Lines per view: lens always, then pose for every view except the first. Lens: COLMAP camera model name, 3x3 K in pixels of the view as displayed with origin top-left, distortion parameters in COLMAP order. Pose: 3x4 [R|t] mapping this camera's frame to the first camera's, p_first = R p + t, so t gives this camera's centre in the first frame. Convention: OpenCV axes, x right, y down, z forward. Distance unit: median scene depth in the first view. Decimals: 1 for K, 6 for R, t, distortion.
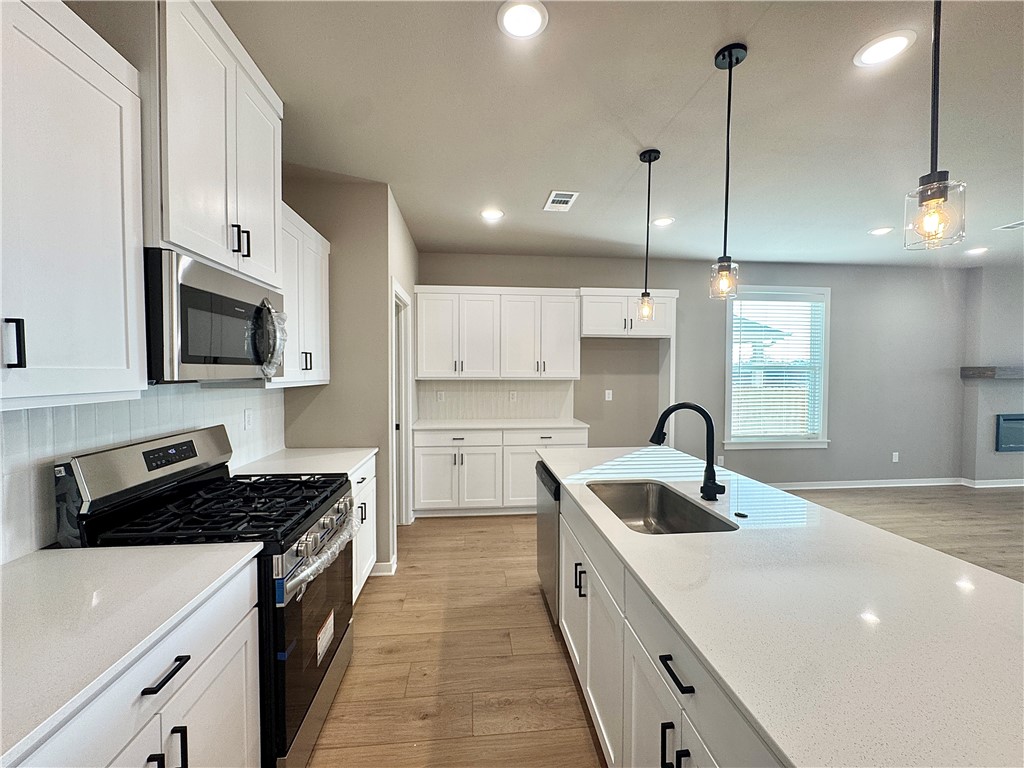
lens RADIAL K [[418.0, 0, 512.0], [0, 418.0, 384.0], [0, 0, 1]] dist [-0.001119, 0.000172]
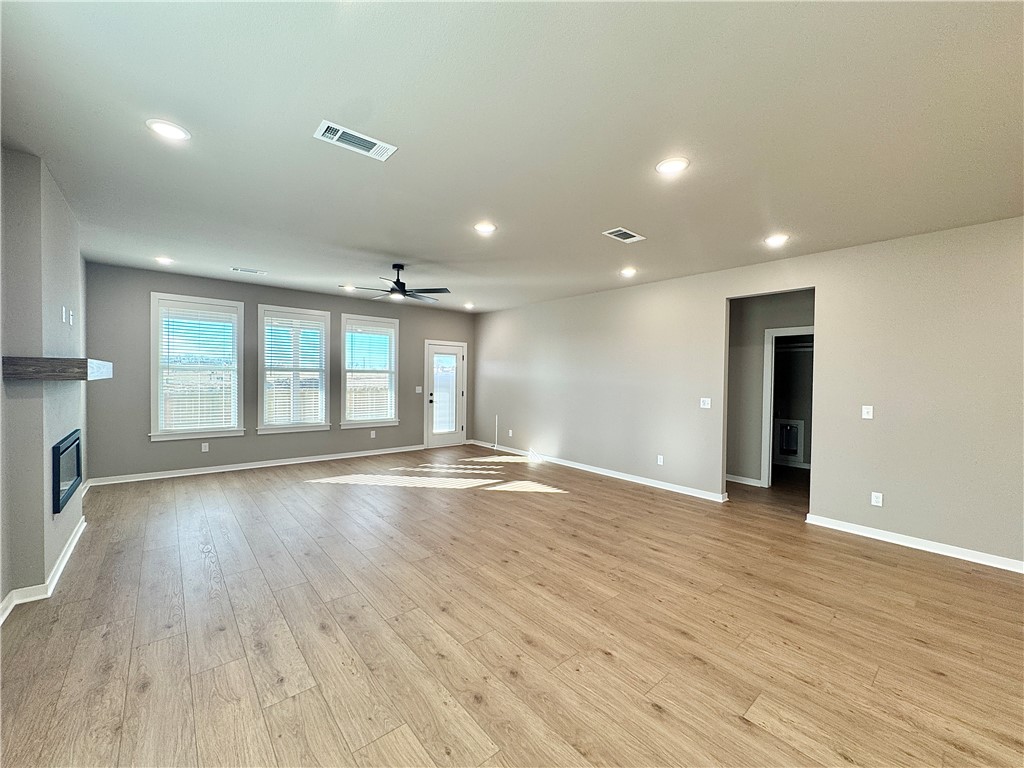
lens RADIAL K [[410.2, 0, 511.5], [0, 410.2, 385.1], [0, 0, 1]] dist [-0.003158, 0.000209]
pose [[-0.562865, -0.027565, 0.826089, 0.448798], [0.008157, 0.999210, 0.038899, -0.025665], [-0.826509, 0.028633, -0.562195, 0.922330]]
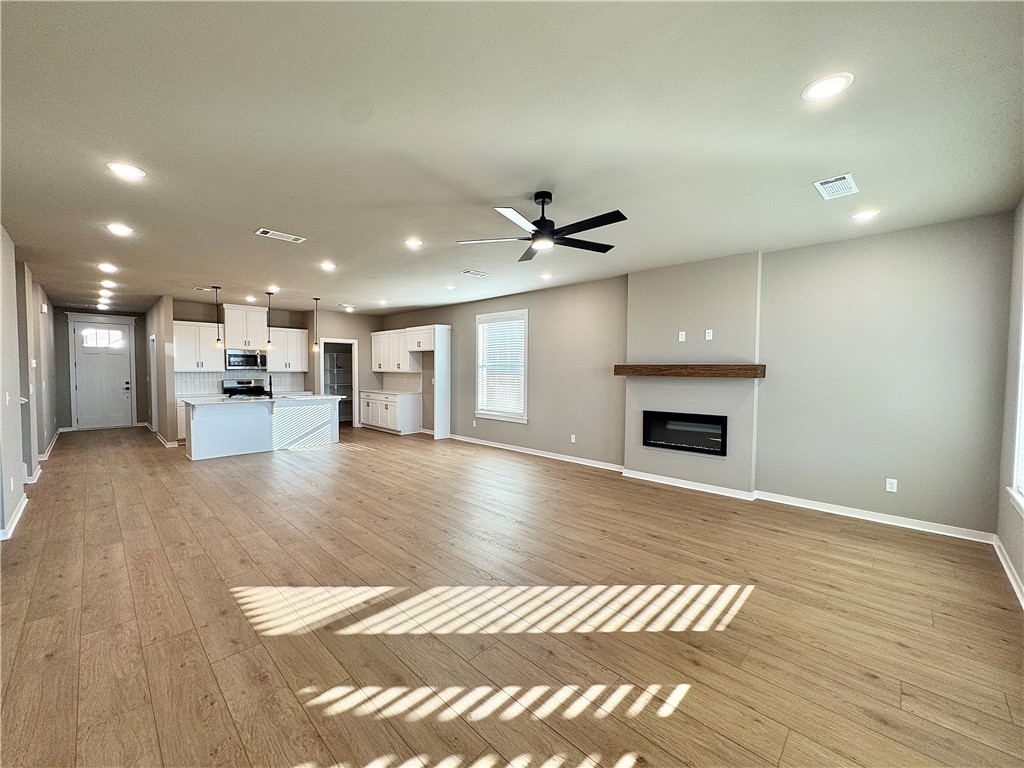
lens RADIAL K [[410.2, 0, 511.5], [0, 410.2, 385.1], [0, 0, 1]] dist [-0.003158, 0.000209]
pose [[0.639491, 0.032597, -0.768108, 1.996959], [-0.027697, 0.999429, 0.019354, -0.001544], [0.768300, 0.008898, 0.640028, 0.093127]]
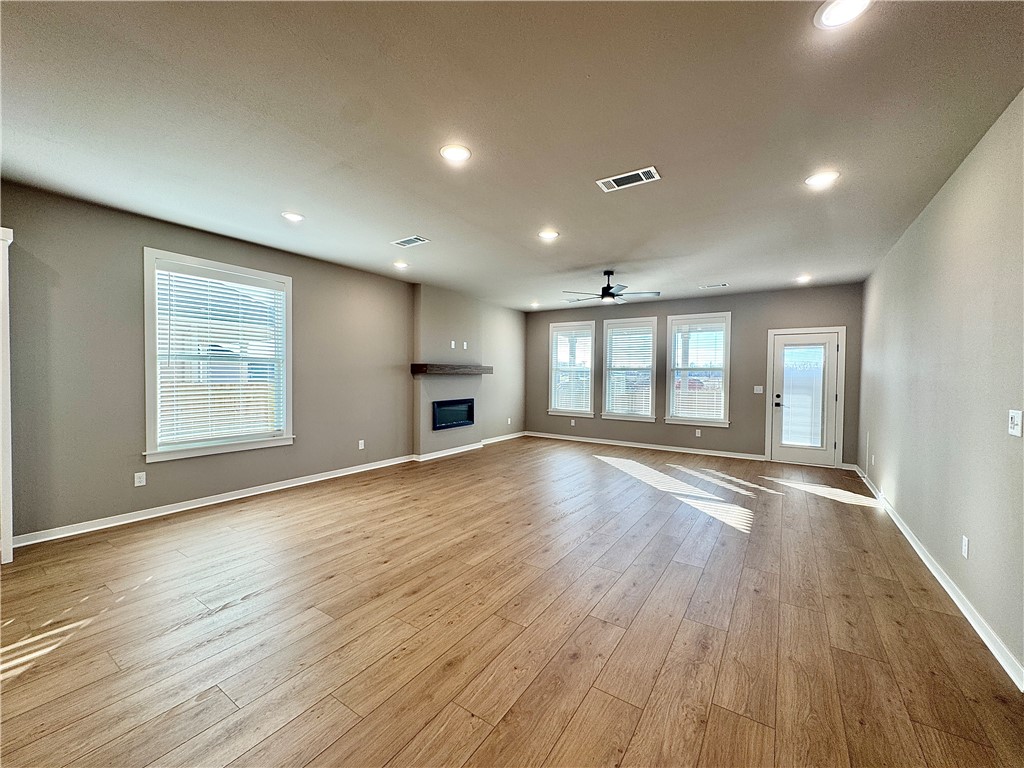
lens RADIAL K [[410.2, 0, 511.5], [0, 410.2, 385.1], [0, 0, 1]] dist [-0.003158, 0.000209]
pose [[0.641371, -0.013379, 0.767114, 0.400721], [0.013756, 0.999888, 0.005937, 0.020821], [-0.767108, 0.006744, 0.641483, 0.006045]]
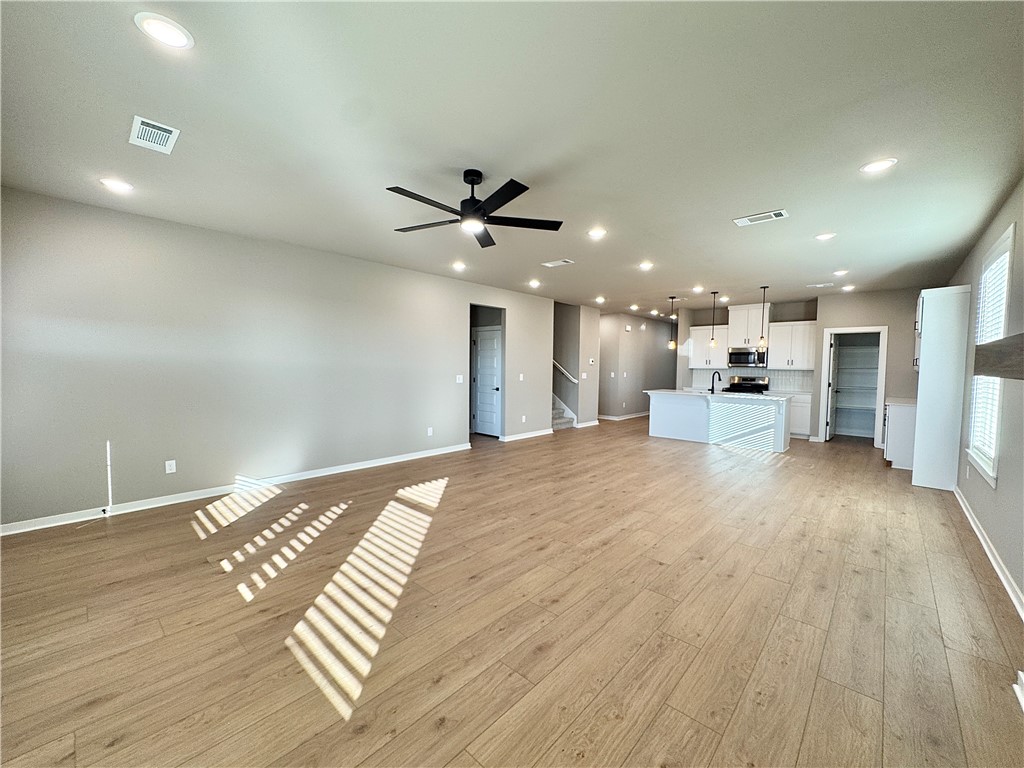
lens RADIAL K [[410.2, 0, 511.5], [0, 410.2, 385.1], [0, 0, 1]] dist [-0.003158, 0.000209]
pose [[-0.751310, 0.023305, -0.659538, 1.890246], [-0.032359, 0.996873, 0.072087, -0.020586], [0.659156, 0.075501, -0.748207, 1.094625]]
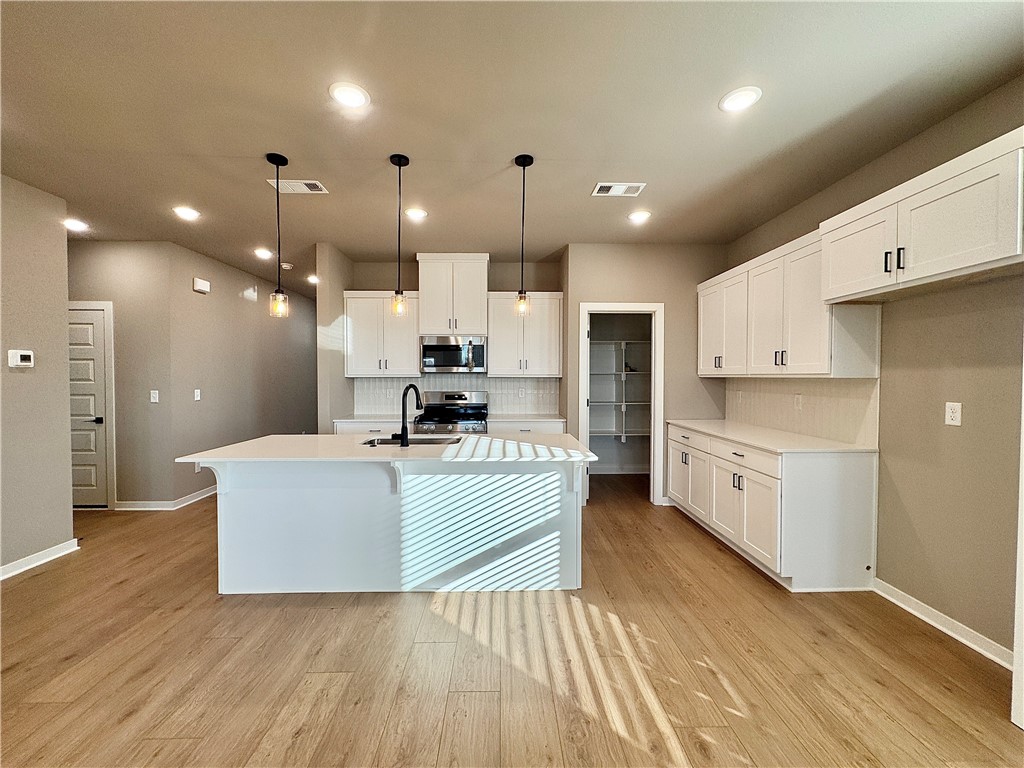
lens RADIAL K [[410.2, 0, 511.5], [0, 410.2, 385.1], [0, 0, 1]] dist [-0.003158, 0.000209]
pose [[-0.082224, 0.018718, -0.996438, 0.759204], [-0.030404, 0.999311, 0.021281, 0.001351], [0.996150, 0.032045, -0.081599, 0.591299]]
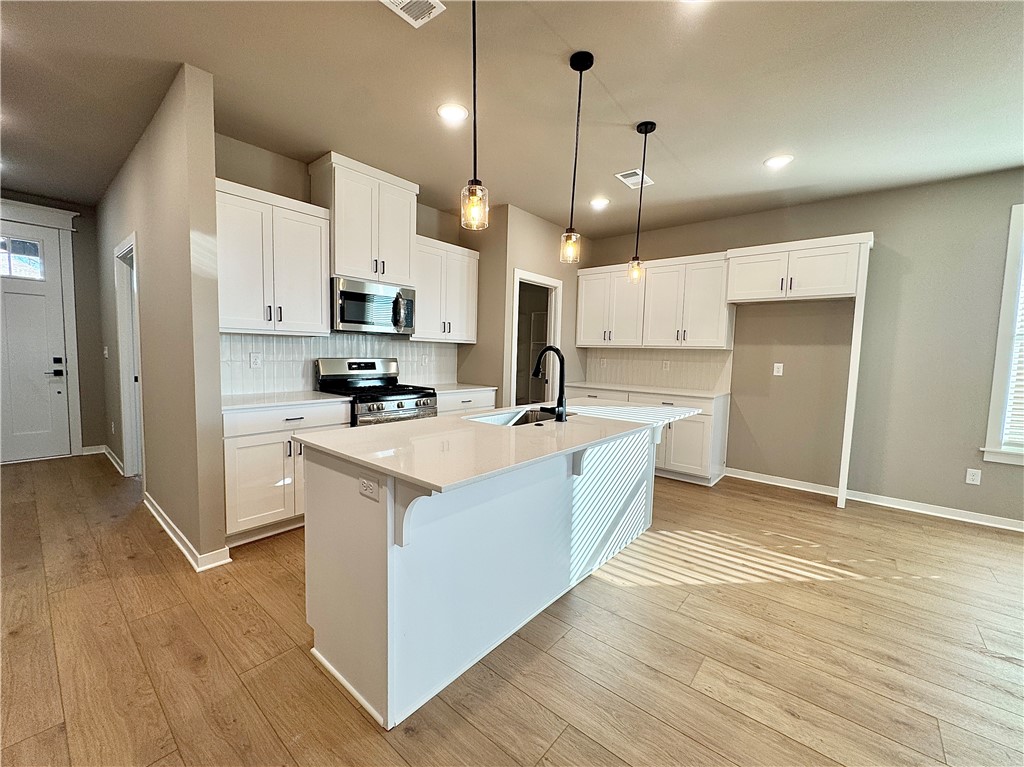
lens RADIAL K [[418.0, 0, 512.0], [0, 418.0, 383.5], [0, 0, 1]] dist [-0.001119, 0.000172]
pose [[0.694173, 0.070659, -0.716331, 0.499990], [-0.046243, 0.997492, 0.053580, 0.037628], [0.718321, -0.004069, 0.695700, 0.002456]]
